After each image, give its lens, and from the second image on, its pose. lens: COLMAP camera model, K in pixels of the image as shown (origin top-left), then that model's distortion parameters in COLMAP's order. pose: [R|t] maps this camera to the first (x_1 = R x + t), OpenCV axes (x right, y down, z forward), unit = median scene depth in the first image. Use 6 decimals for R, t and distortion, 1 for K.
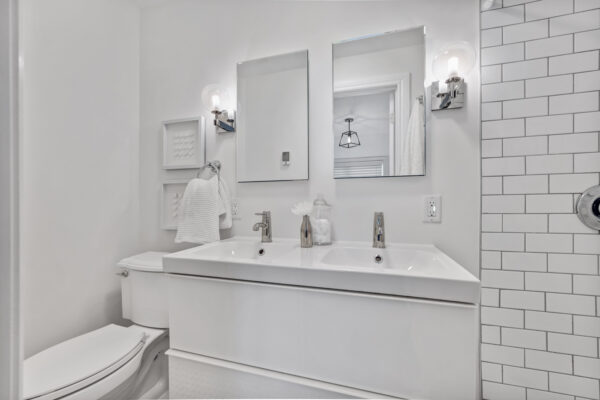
lens RADIAL K [[252.1, 0, 299.2], [0, 252.1, 201.0], [0, 0, 1]] dist [-0.003183, 0.000990]
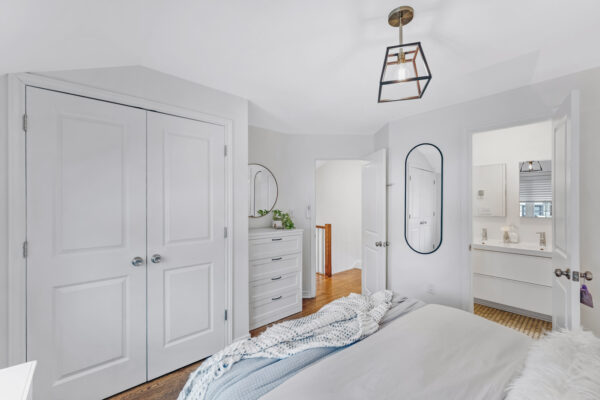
lens RADIAL K [[252.1, 0, 300.1], [0, 252.1, 201.2], [0, 0, 1]] dist [-0.003183, 0.000990]
pose [[0.851311, 0.004386, -0.524642, -0.426820], [-0.003133, 0.999990, 0.003277, -0.260224], [0.524651, -0.001147, 0.851316, -2.377754]]
